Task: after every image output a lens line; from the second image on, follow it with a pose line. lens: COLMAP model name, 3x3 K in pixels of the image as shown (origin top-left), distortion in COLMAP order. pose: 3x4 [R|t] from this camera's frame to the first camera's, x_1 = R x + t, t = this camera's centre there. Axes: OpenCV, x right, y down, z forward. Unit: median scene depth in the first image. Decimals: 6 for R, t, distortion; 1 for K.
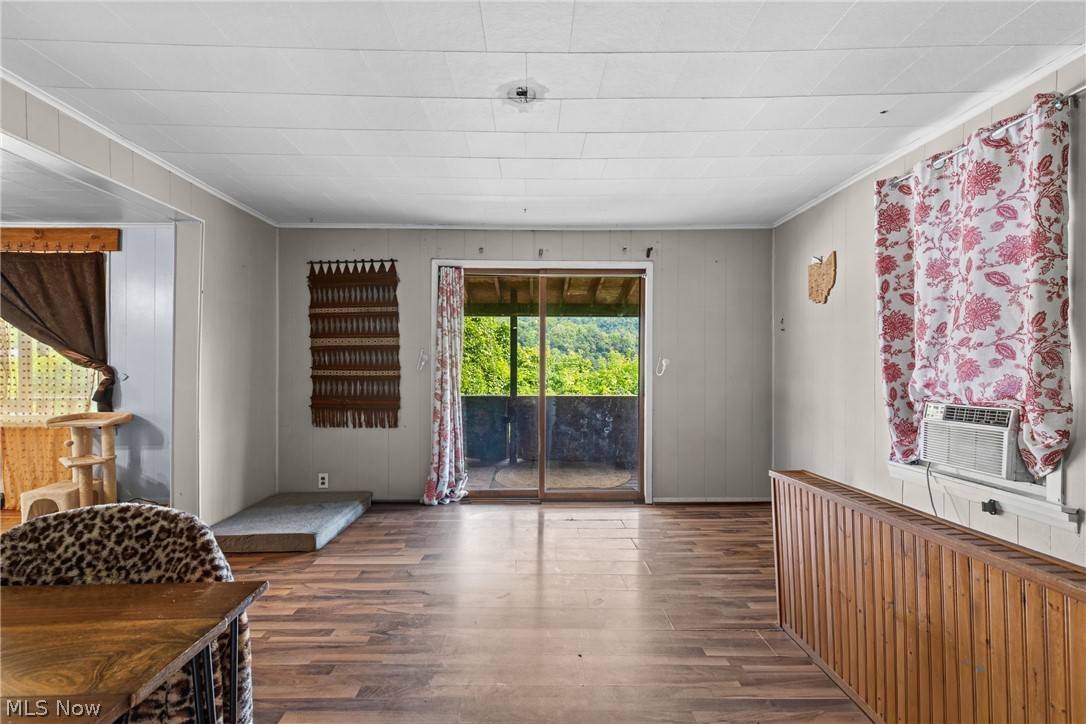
lens RADIAL K [[492.7, 0, 543.0], [0, 492.7, 362.0], [0, 0, 1]] dist [0.002029, 0.000261]
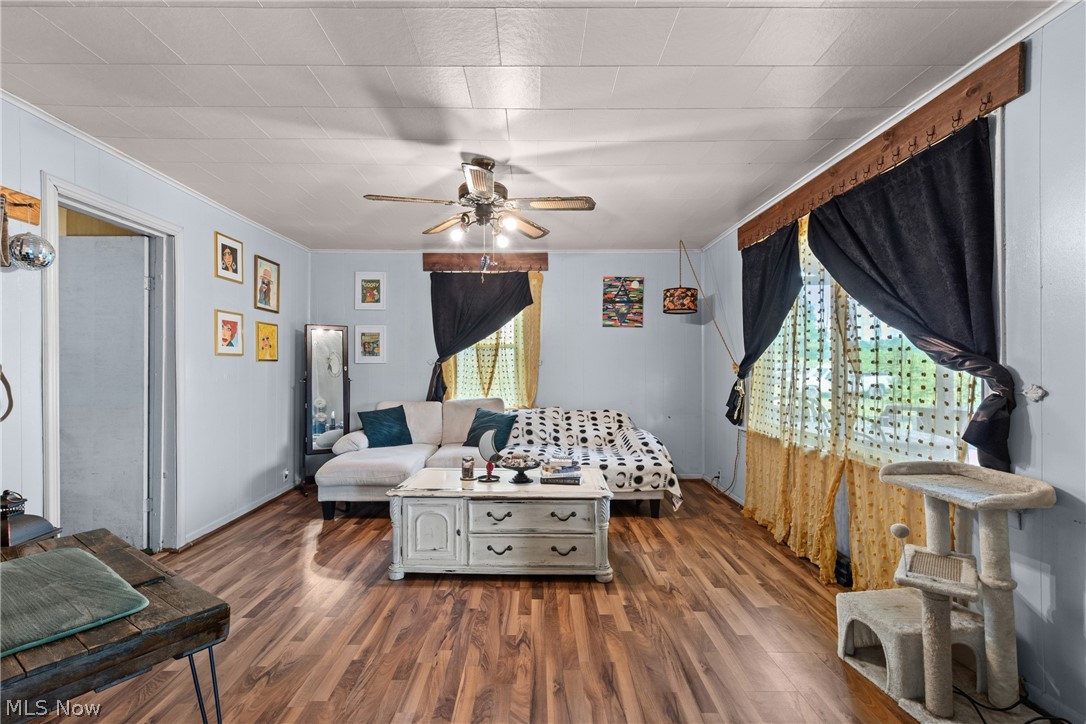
lens RADIAL K [[492.7, 0, 543.0], [0, 492.7, 362.0], [0, 0, 1]] dist [0.002029, 0.000261]
pose [[-0.007319, -0.004346, -0.999964, -0.439207], [0.005202, 0.999977, -0.004384, 0.003797], [0.999960, -0.005233, -0.007296, 0.597496]]
